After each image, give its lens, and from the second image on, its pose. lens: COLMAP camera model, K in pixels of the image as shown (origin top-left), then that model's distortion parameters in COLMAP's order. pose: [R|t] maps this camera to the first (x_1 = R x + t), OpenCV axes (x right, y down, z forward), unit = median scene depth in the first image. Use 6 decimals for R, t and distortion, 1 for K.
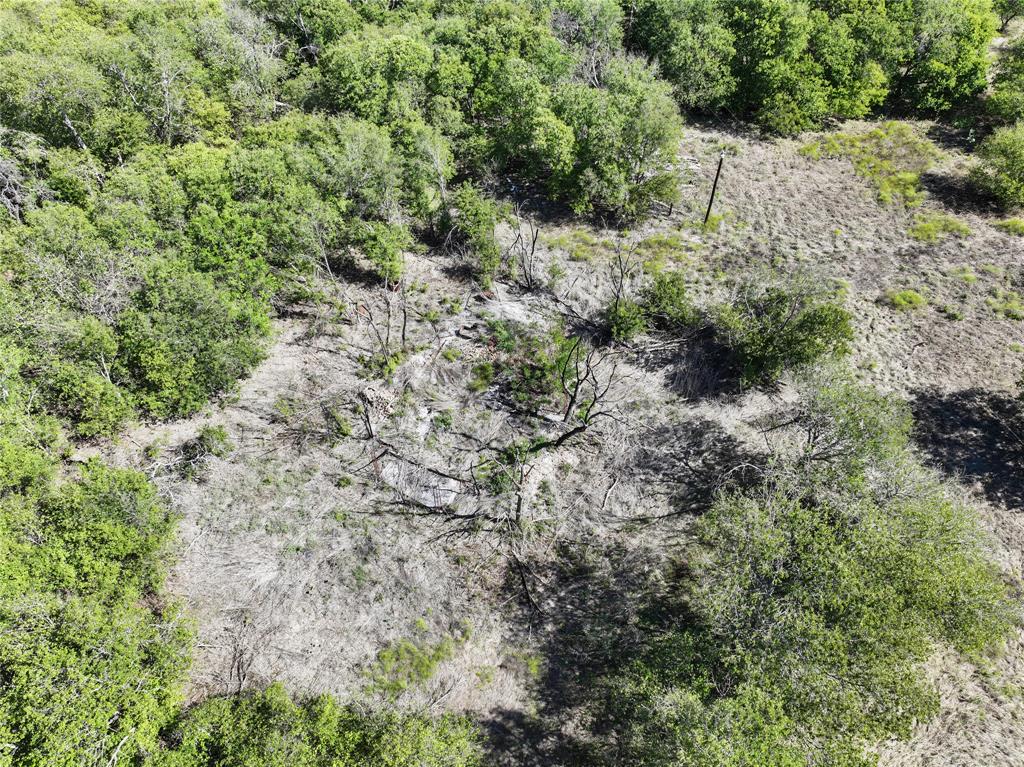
lens RADIAL K [[719.8, 0, 517.4], [0, 719.8, 384.6], [0, 0, 1]] dist [-0.004025, 0.021497]
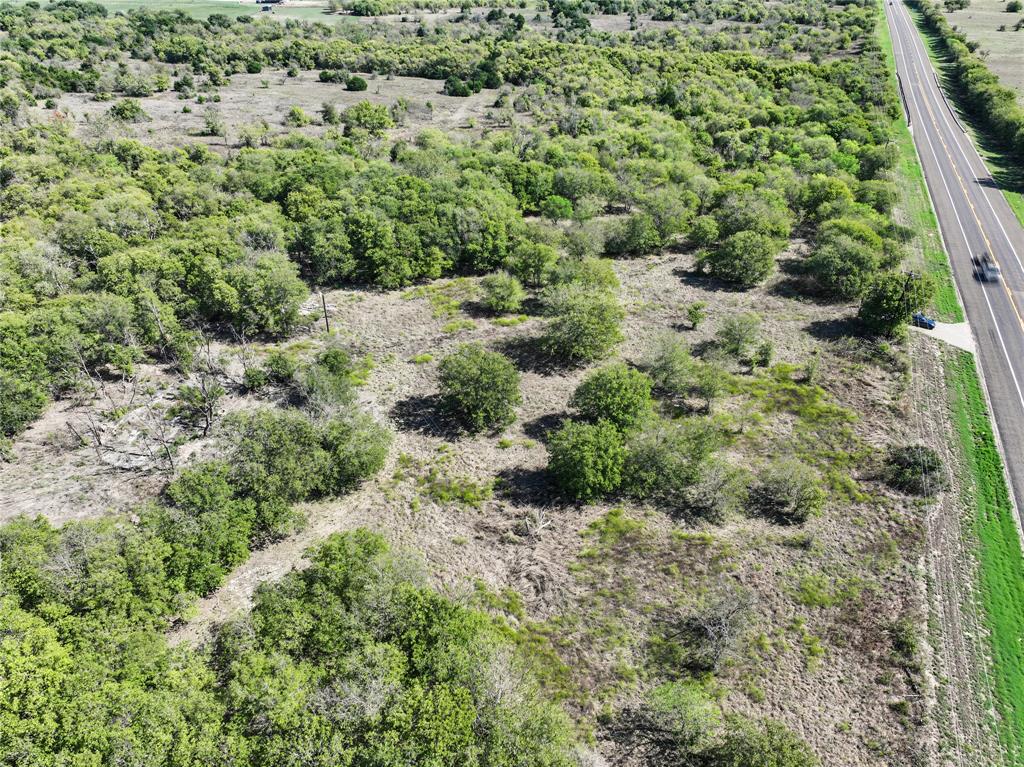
lens RADIAL K [[719.8, 0, 508.2], [0, 719.8, 377.8], [0, 0, 1]] dist [-0.004025, 0.021497]
pose [[0.982472, -0.098669, 0.158154, 0.445343], [0.138692, 0.953800, -0.266515, 0.443277], [-0.124551, 0.283778, 0.950767, -0.761906]]
